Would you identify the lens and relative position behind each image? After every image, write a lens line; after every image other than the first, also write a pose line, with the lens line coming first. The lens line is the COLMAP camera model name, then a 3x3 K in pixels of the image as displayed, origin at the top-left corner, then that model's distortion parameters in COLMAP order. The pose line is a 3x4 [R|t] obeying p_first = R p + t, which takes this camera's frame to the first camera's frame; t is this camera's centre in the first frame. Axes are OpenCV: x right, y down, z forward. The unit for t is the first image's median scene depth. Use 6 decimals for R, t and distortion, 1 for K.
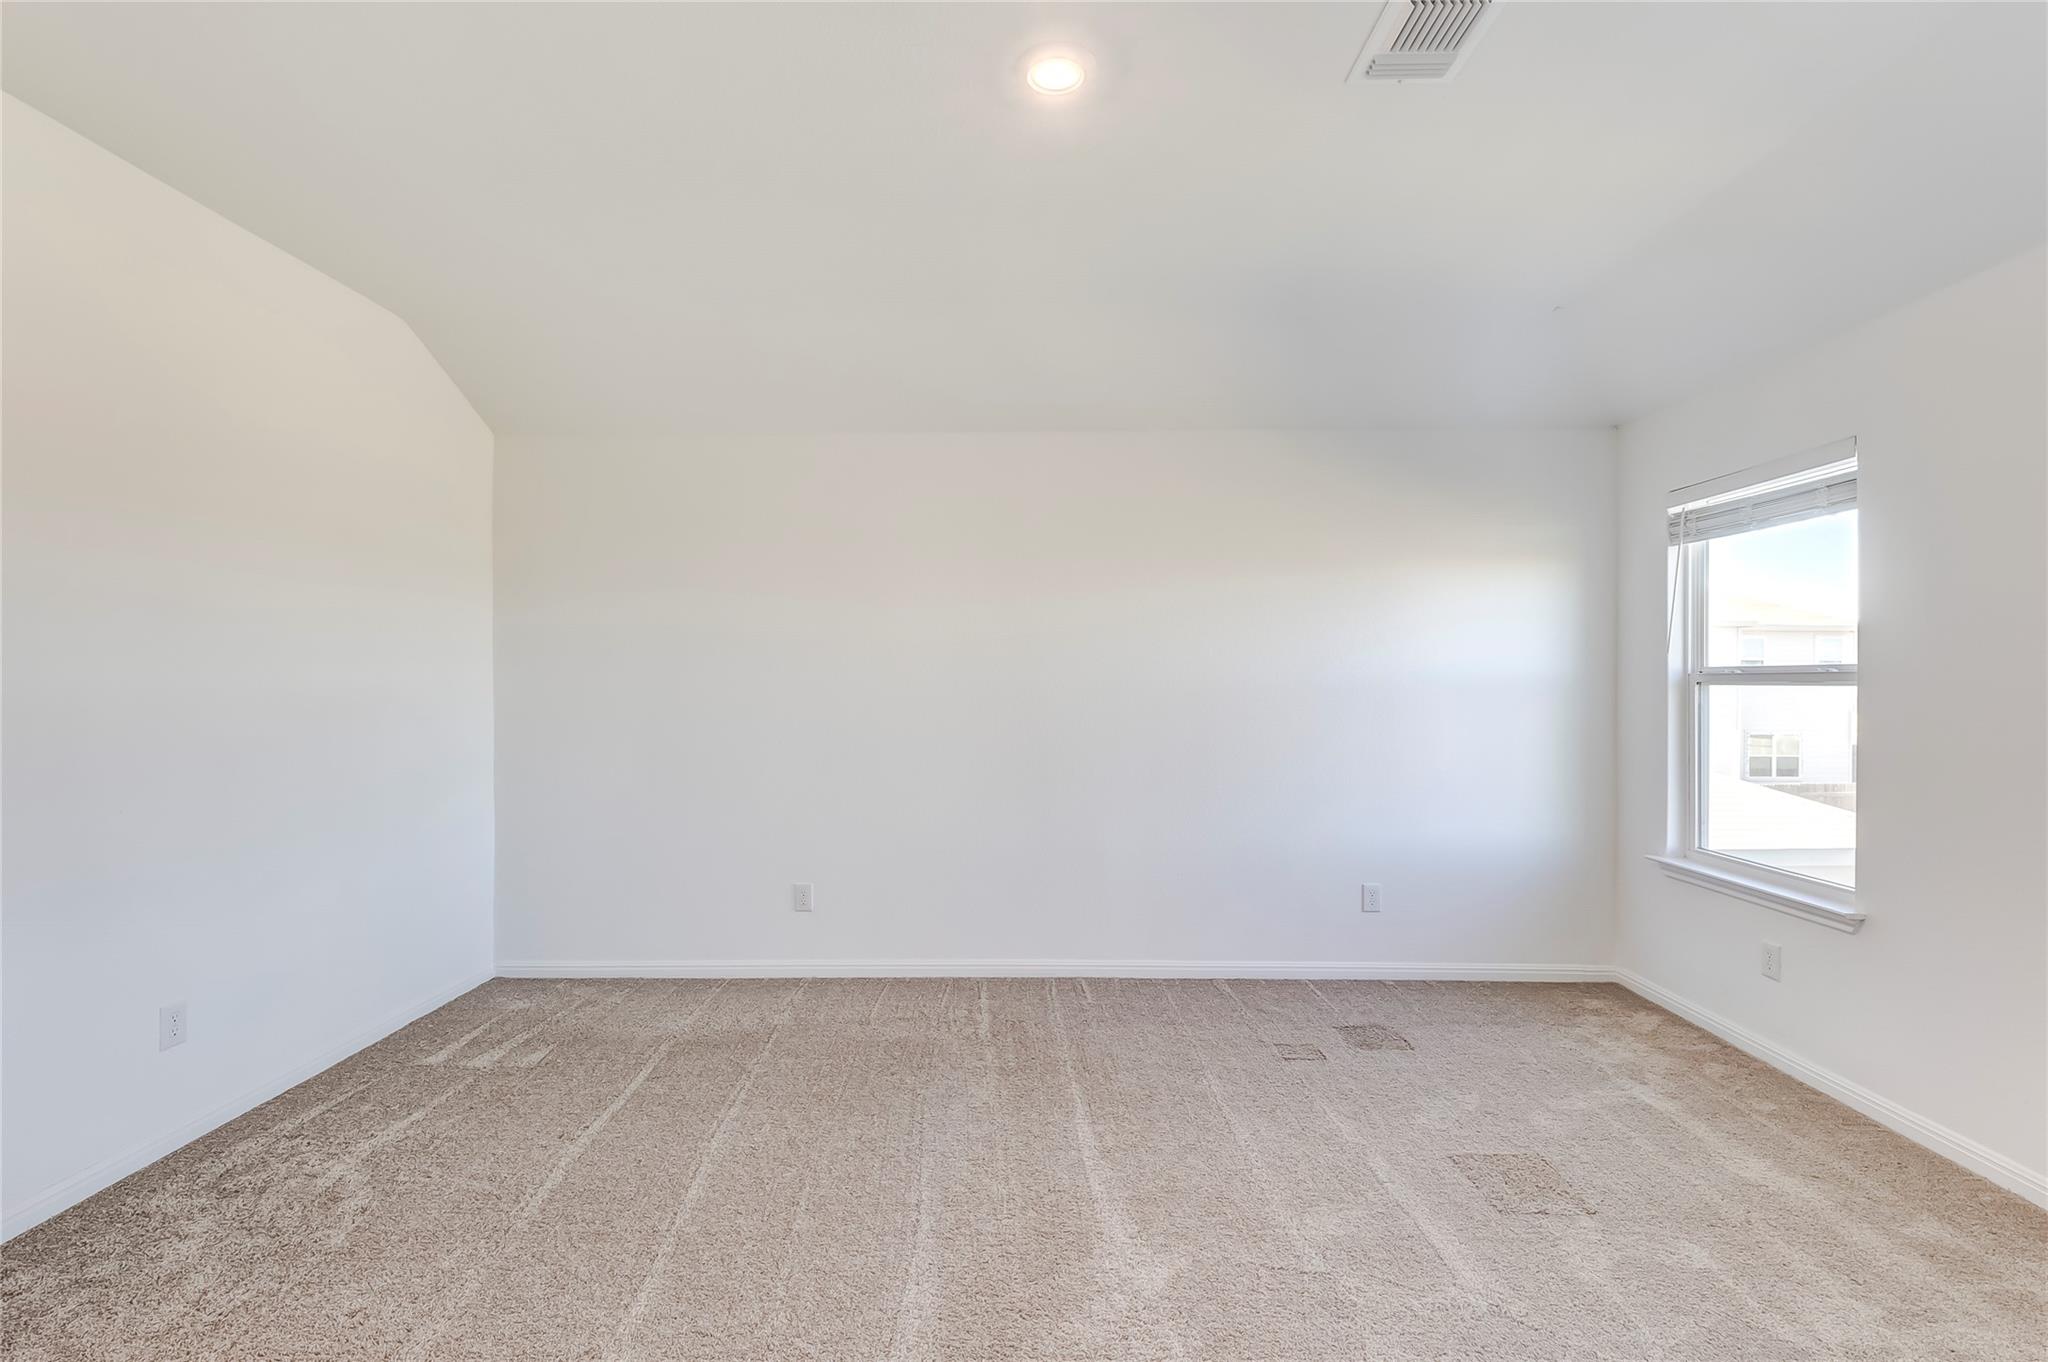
lens RADIAL K [[939.6, 0, 1025.6], [0, 939.6, 681.1], [0, 0, 1]] dist [0.003143, -0.000460]
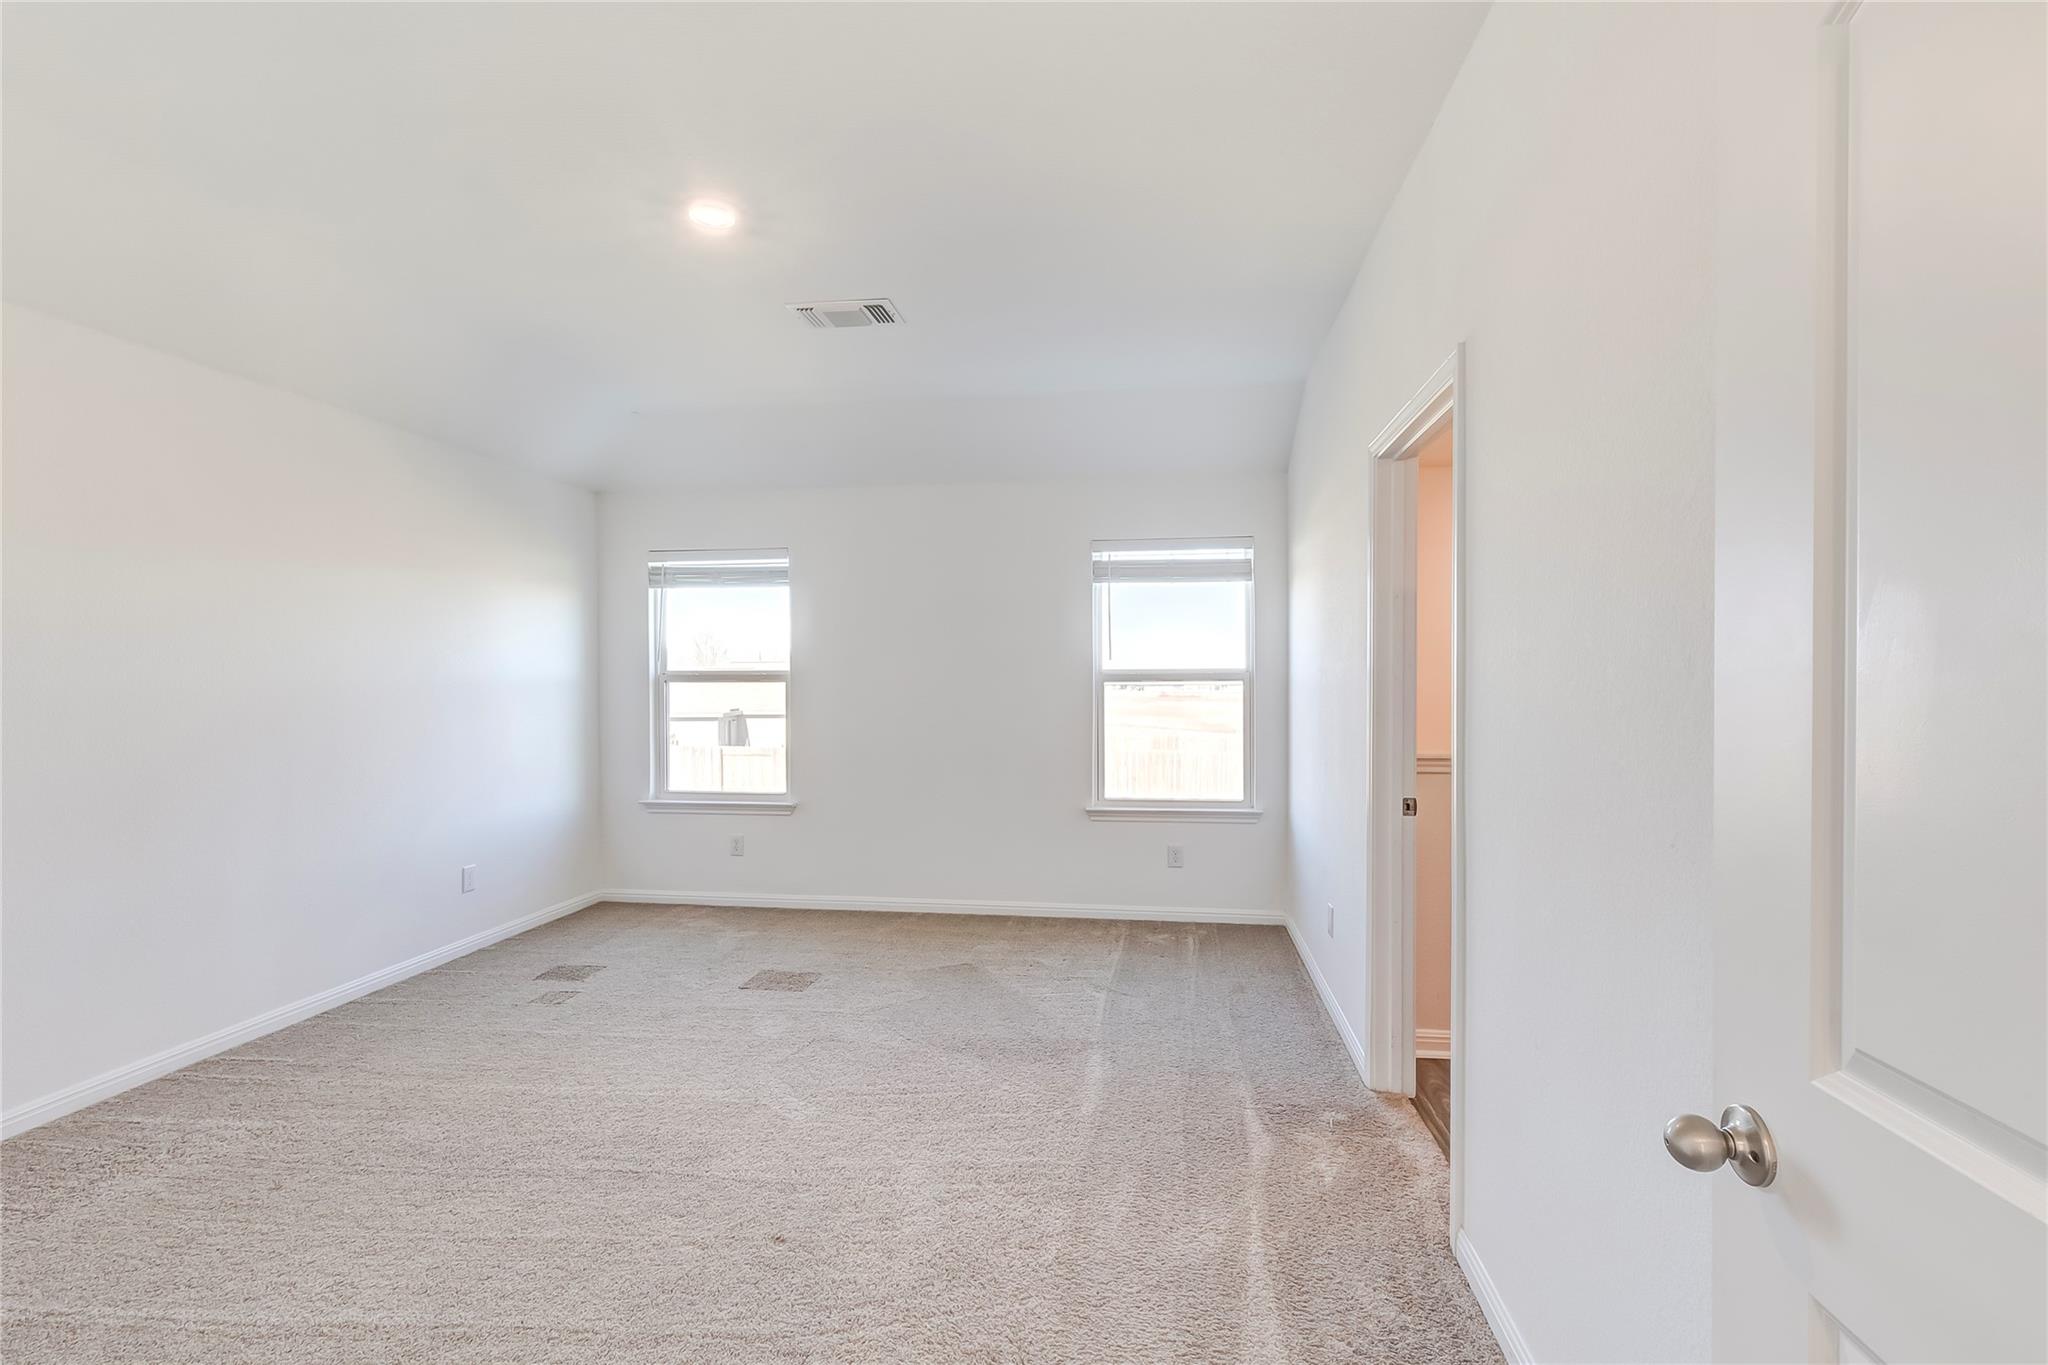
lens RADIAL K [[939.6, 0, 1025.6], [0, 939.6, 682.6], [0, 0, 1]] dist [0.003143, -0.000460]
pose [[0.124241, -0.007441, 0.992224, -0.707604], [0.003375, 0.999969, 0.007077, -0.004538], [-0.992246, 0.002469, 0.124263, 0.239059]]
